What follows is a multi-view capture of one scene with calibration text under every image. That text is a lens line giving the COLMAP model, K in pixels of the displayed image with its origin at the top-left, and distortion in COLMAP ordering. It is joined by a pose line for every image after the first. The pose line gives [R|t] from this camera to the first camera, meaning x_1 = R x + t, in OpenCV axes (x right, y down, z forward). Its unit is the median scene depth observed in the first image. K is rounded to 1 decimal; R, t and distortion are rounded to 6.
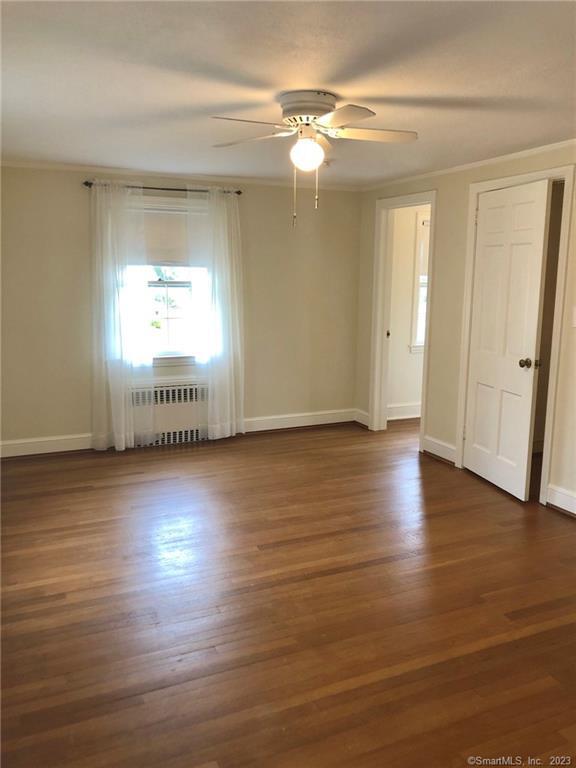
lens RADIAL K [[628.1, 0, 288.0], [0, 628.1, 383.3], [0, 0, 1]] dist [-0.050543, -0.004374]
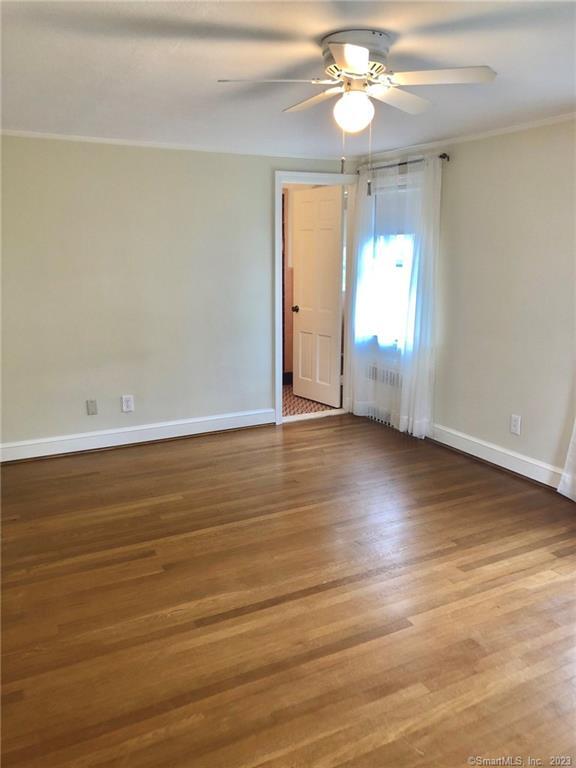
lens RADIAL K [[628.1, 0, 287.0], [0, 628.1, 384.2], [0, 0, 1]] dist [-0.050543, -0.004374]
pose [[-0.998316, 0.004309, -0.057854, 0.171299], [-0.018543, 0.921228, 0.388581, -0.349987], [0.054971, 0.389000, -0.919596, 1.894890]]
